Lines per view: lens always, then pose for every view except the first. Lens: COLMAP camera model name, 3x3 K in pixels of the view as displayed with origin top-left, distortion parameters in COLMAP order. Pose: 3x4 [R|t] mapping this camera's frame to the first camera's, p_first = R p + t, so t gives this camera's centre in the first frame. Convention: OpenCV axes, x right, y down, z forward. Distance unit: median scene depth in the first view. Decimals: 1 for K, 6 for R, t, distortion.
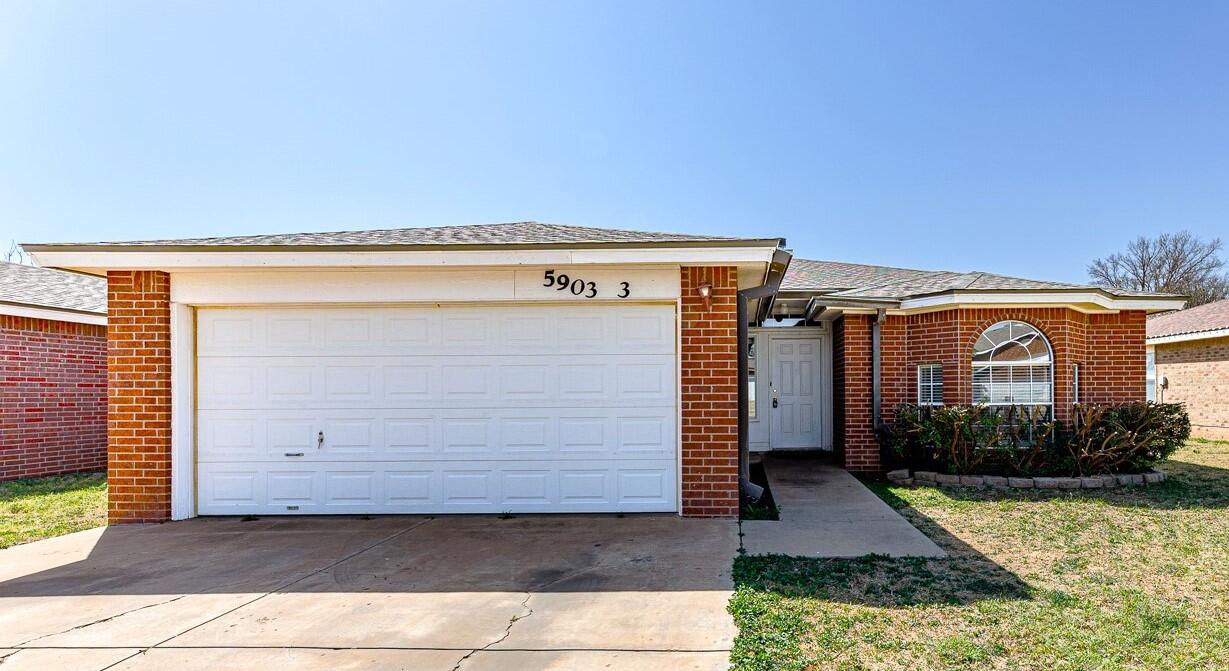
lens RADIAL K [[597.5, 0, 727.0], [0, 597.5, 383.1], [0, 0, 1]] dist [-0.010849, -0.000377]
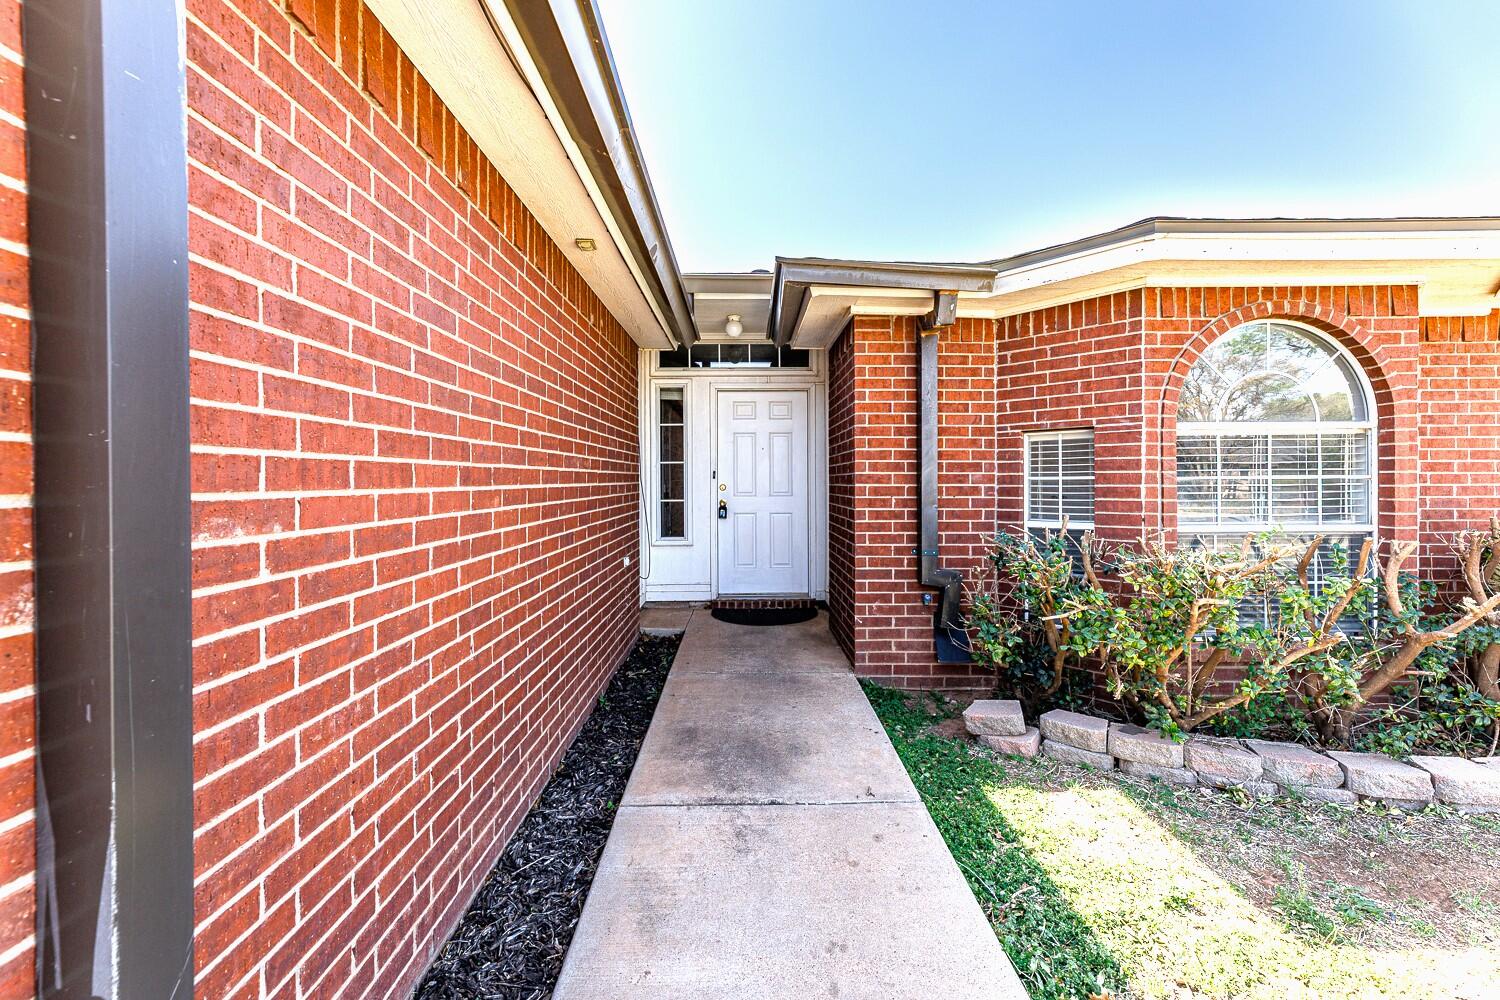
lens RADIAL K [[604.7, 0, 737.6], [0, 604.7, 477.6], [0, 0, 1]] dist [-0.001829, 0.000604]
pose [[0.999896, 0.002626, 0.014155, 0.113933], [-0.002788, 0.999931, 0.011427, -0.003010], [-0.014124, -0.011466, 0.999835, 0.602196]]
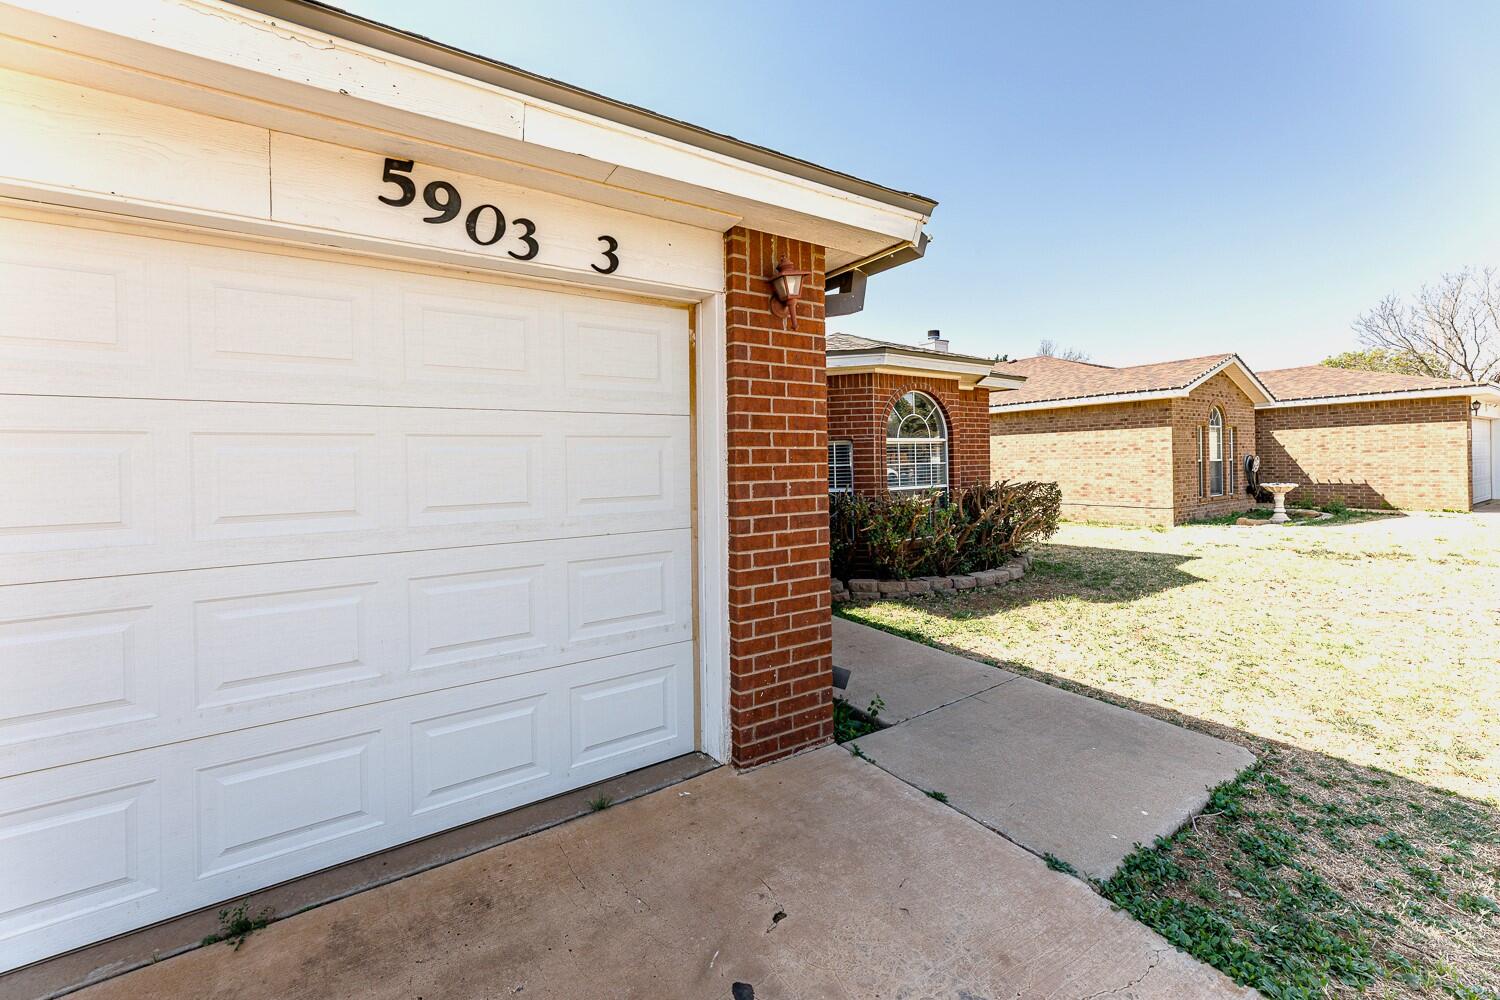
lens RADIAL K [[604.7, 0, 733.0], [0, 604.7, 459.8], [0, 0, 1]] dist [-0.001829, 0.000604]
pose [[0.834265, -0.007532, 0.551312, -0.227881], [0.005551, 0.999971, 0.005261, -0.011398], [-0.551336, -0.001329, 0.834282, 0.416667]]
